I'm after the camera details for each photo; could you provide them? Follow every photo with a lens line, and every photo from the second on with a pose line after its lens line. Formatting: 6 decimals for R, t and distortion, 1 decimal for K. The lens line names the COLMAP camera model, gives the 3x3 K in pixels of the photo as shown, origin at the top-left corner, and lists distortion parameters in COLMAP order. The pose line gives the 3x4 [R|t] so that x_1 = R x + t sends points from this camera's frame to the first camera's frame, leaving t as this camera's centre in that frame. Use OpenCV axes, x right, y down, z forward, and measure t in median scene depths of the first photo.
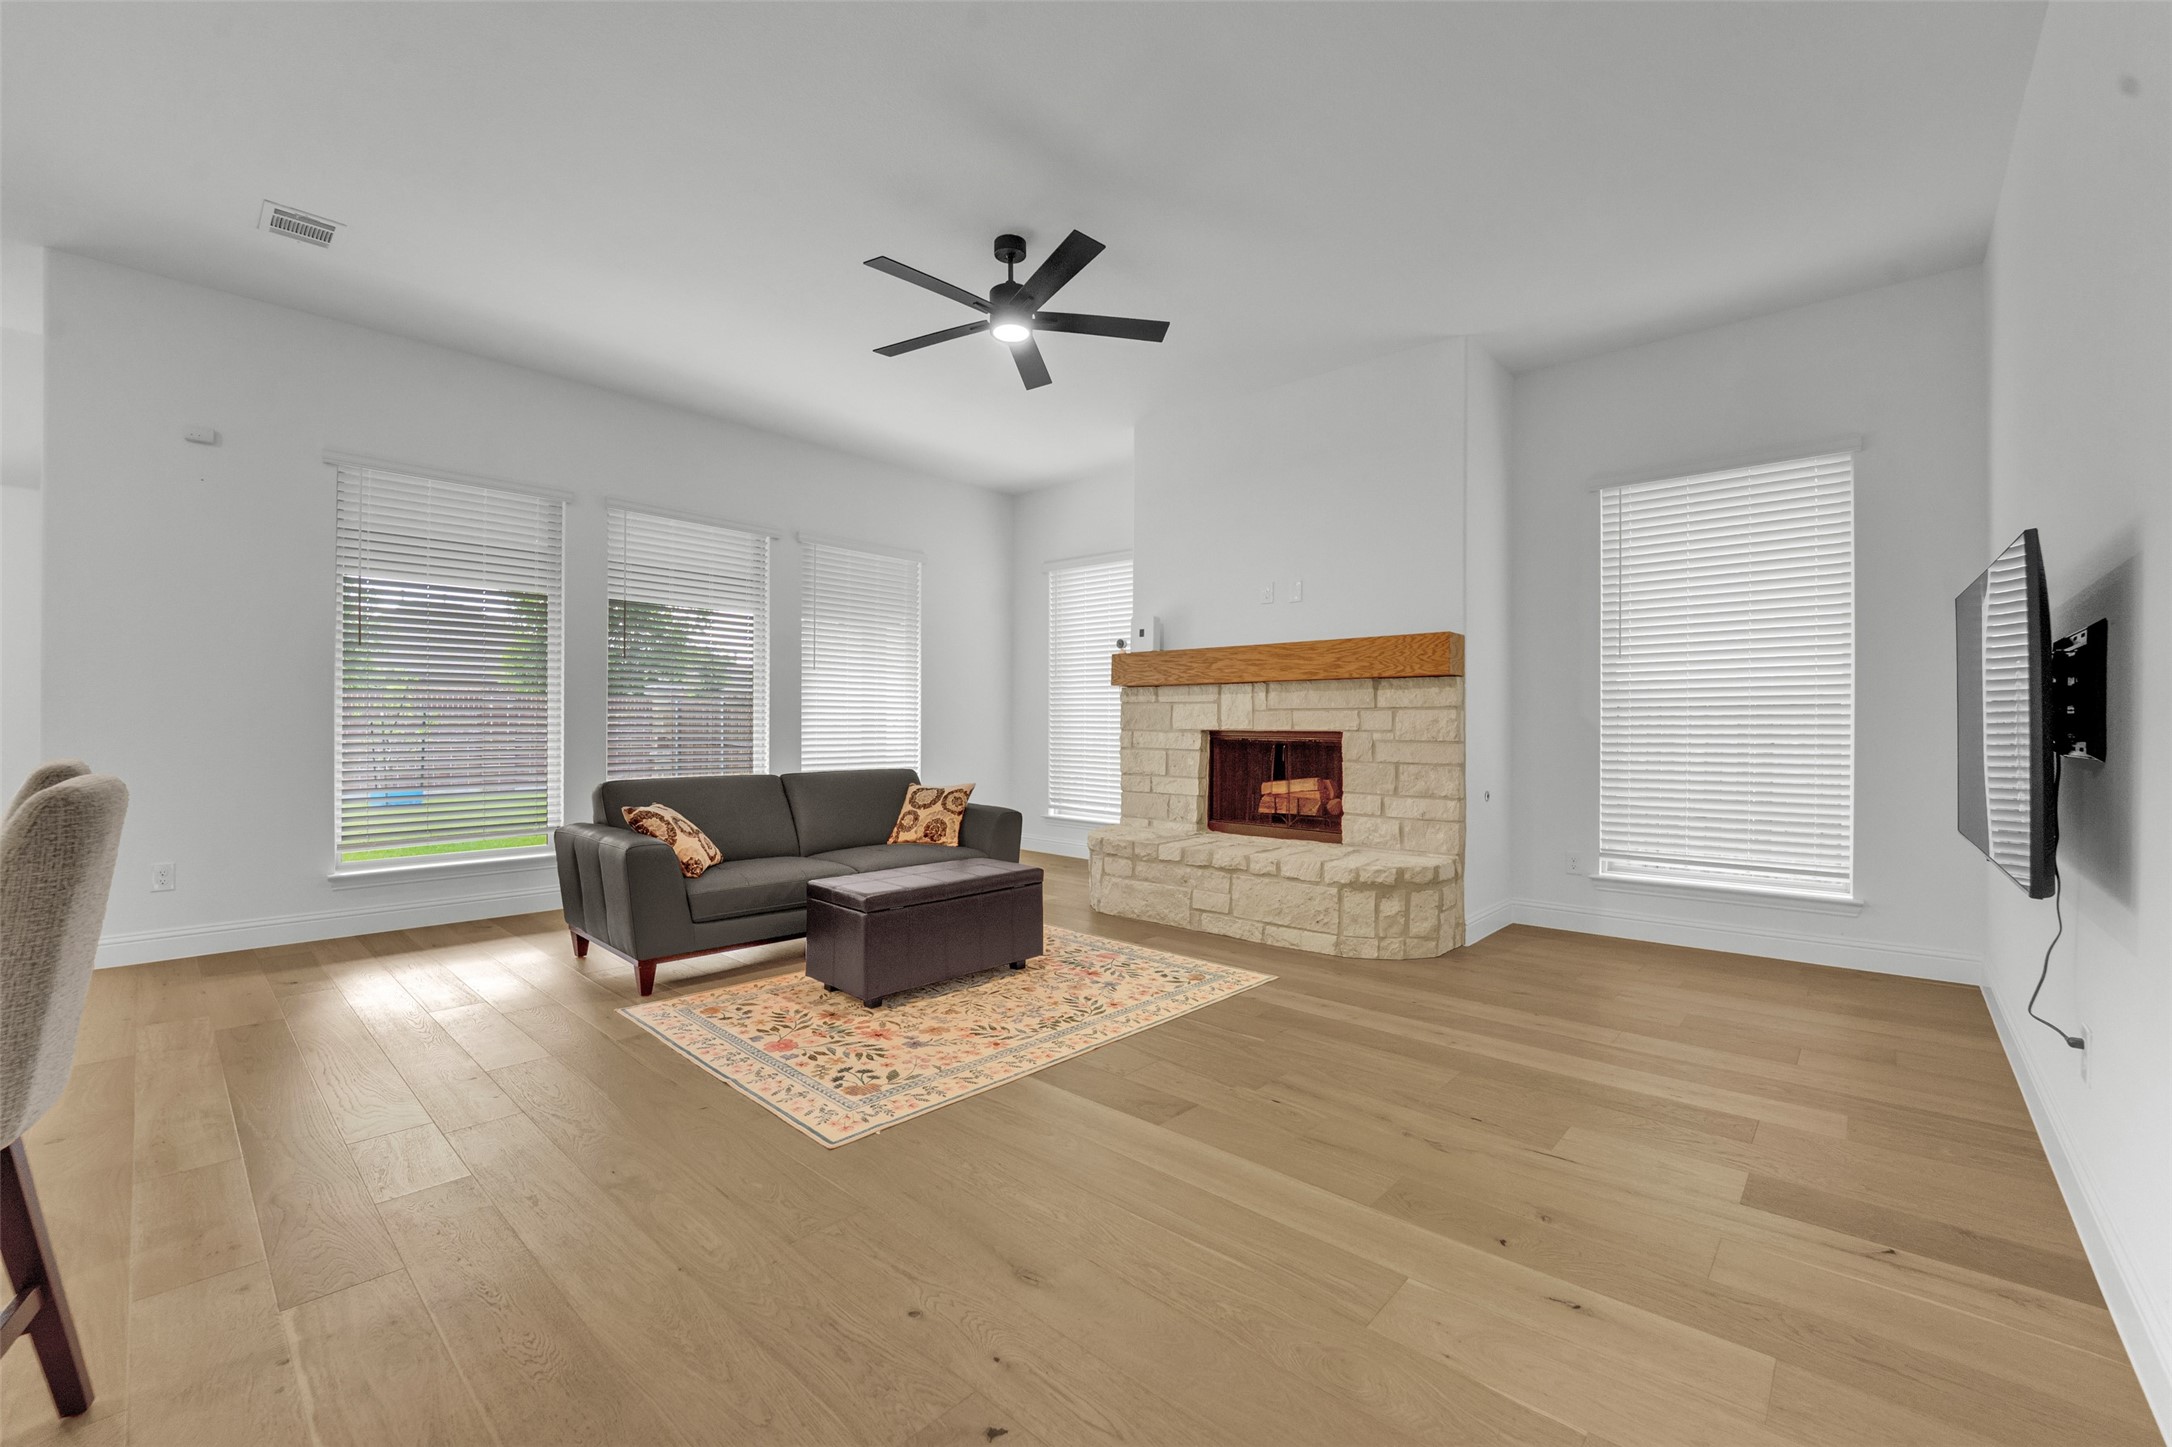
lens RADIAL K [[884.3, 0, 1094.8], [0, 884.3, 724.7], [0, 0, 1]] dist [-0.015944, 0.000002]
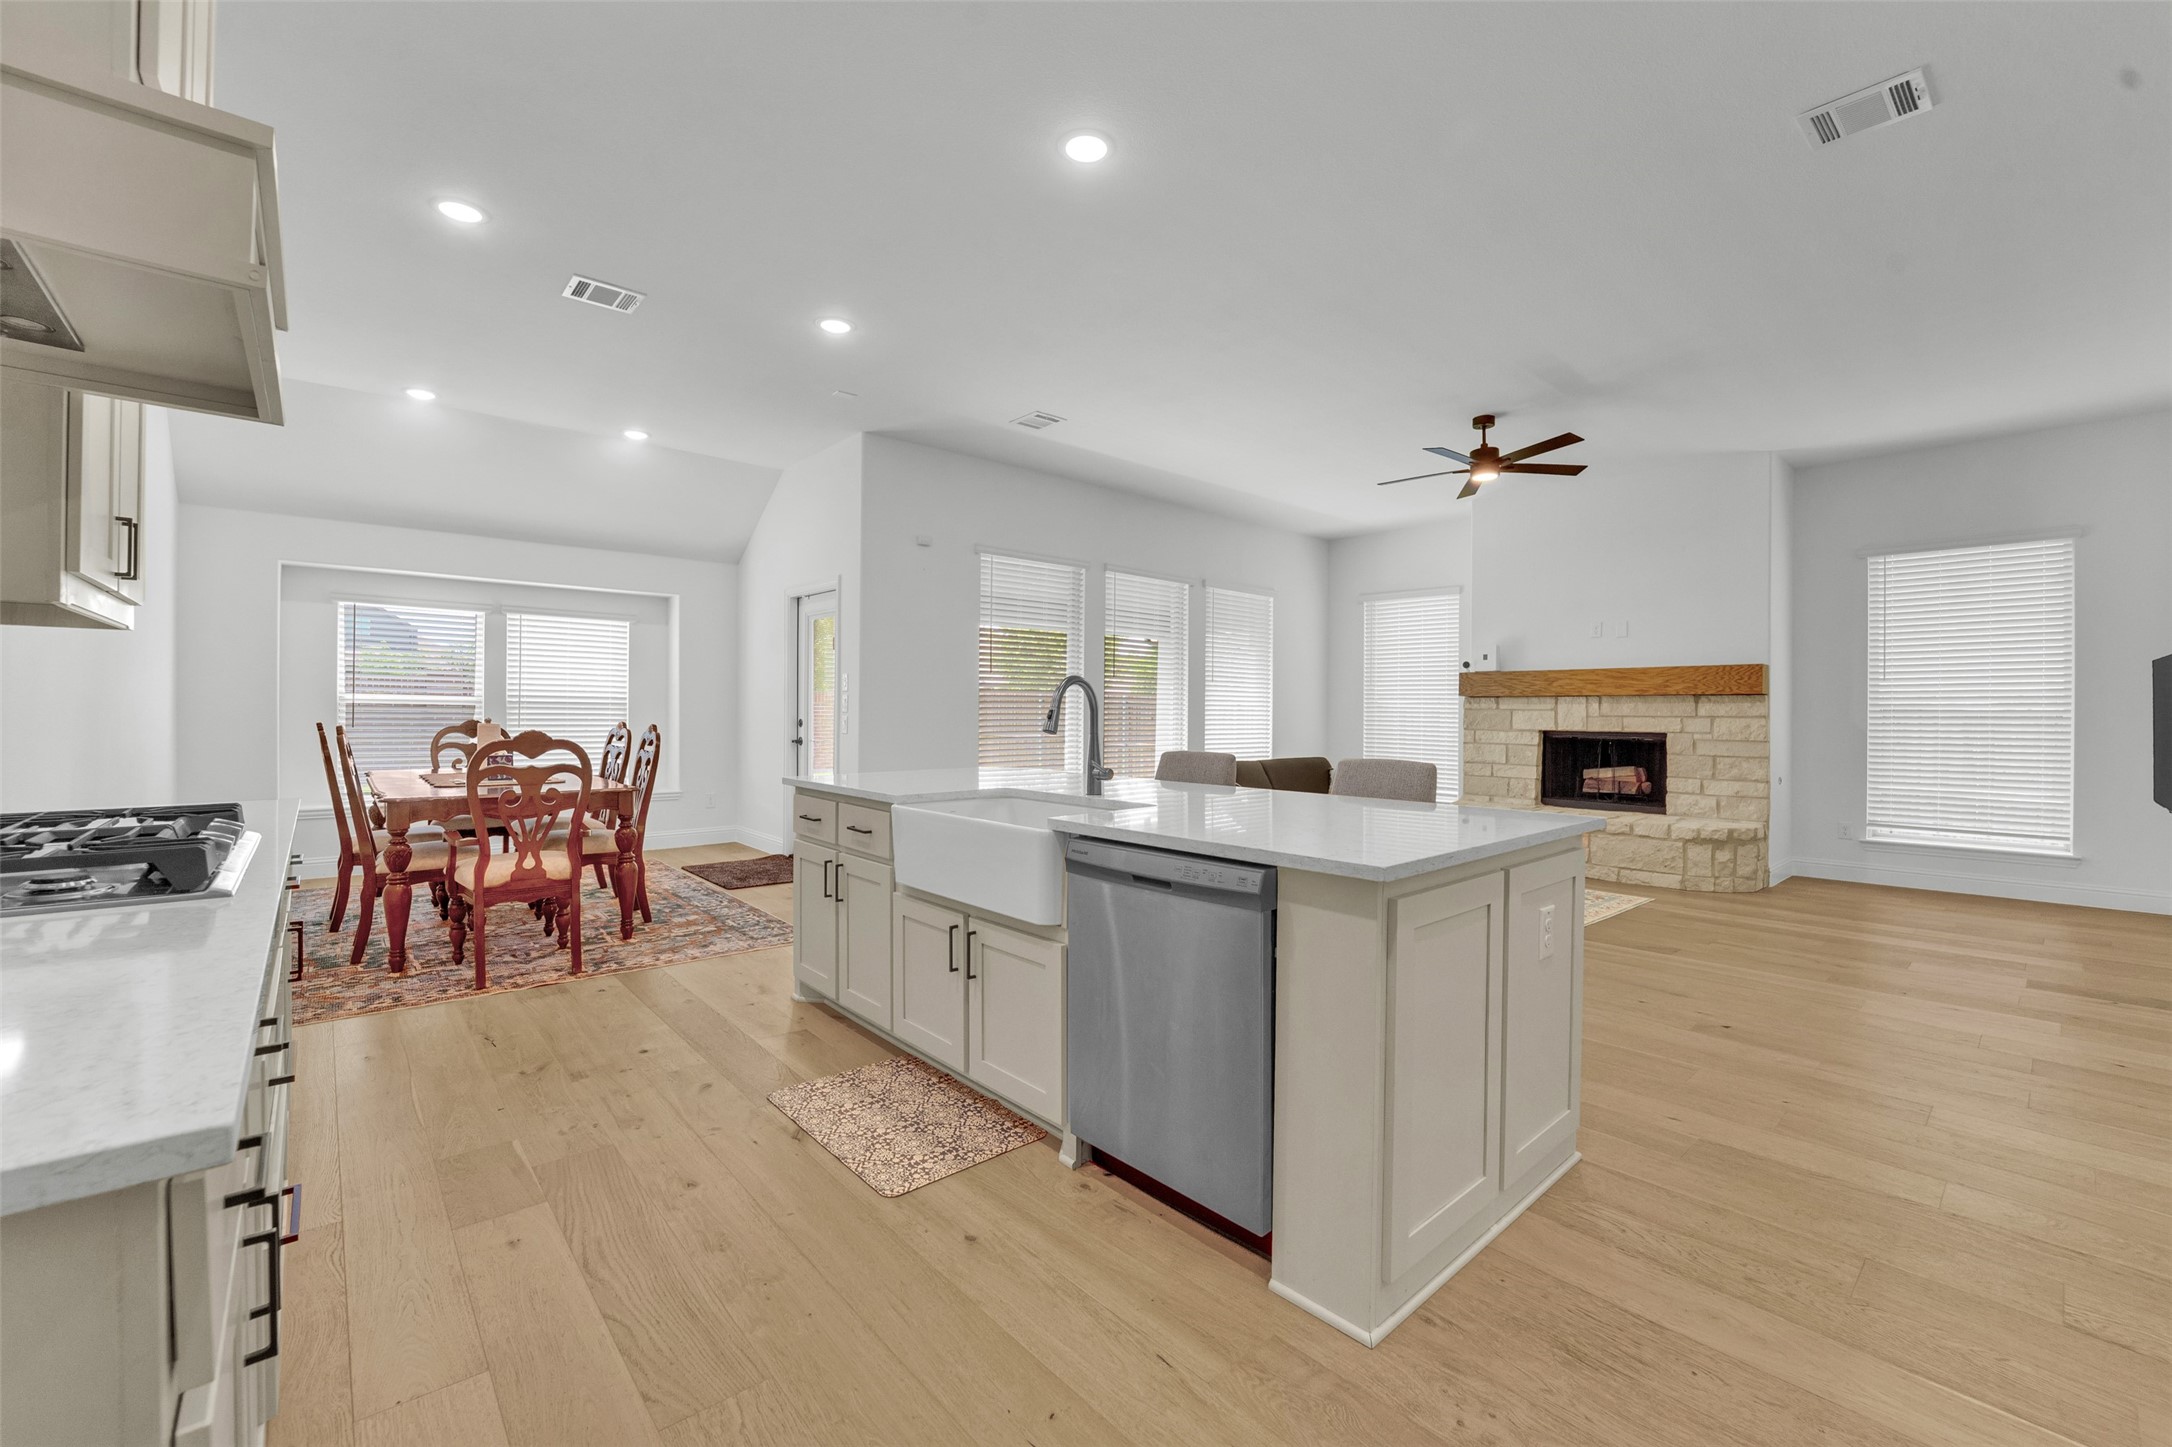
lens RADIAL K [[886.7, 0, 1083.0], [0, 886.7, 708.5], [0, 0, 1]] dist [-0.024806, 0.000460]
pose [[0.992952, 0.003831, -0.118456, -0.484005], [-0.004474, 0.999977, -0.005161, -0.020217], [0.118433, 0.005654, 0.992946, -0.492025]]
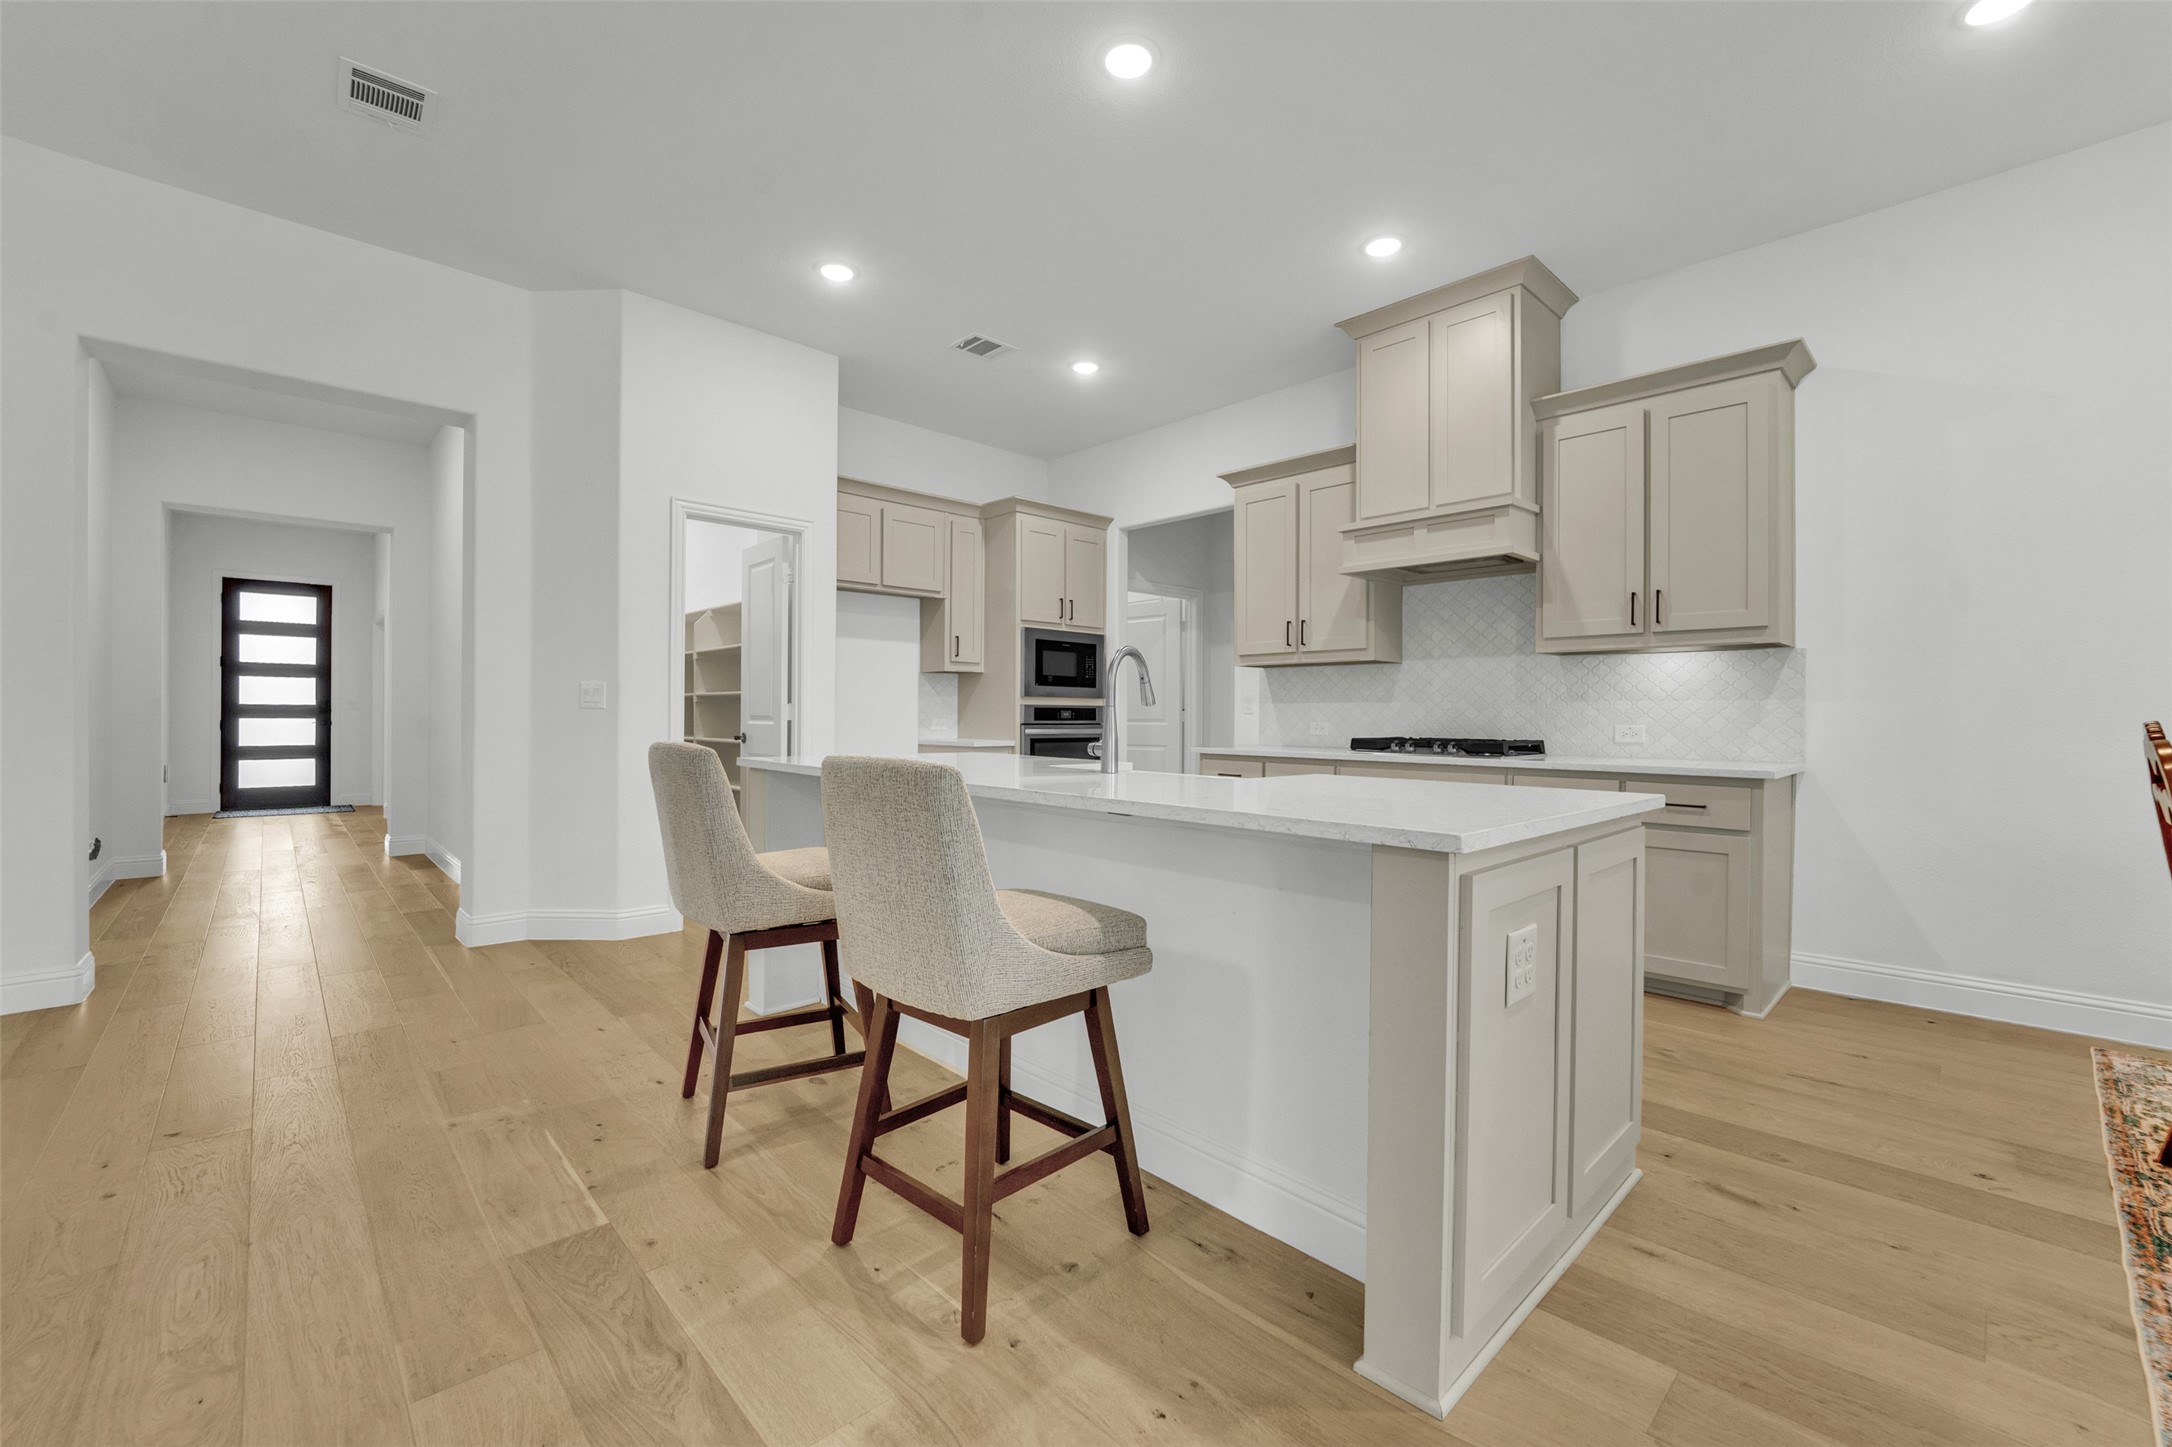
lens RADIAL K [[884.3, 0, 1094.8], [0, 884.3, 724.7], [0, 0, 1]] dist [-0.015944, 0.000002]
pose [[-0.997550, -0.010346, 0.069184, -0.572751], [-0.009412, 0.999860, 0.013812, -0.000293], [-0.069317, 0.013127, -0.997508, 0.727389]]
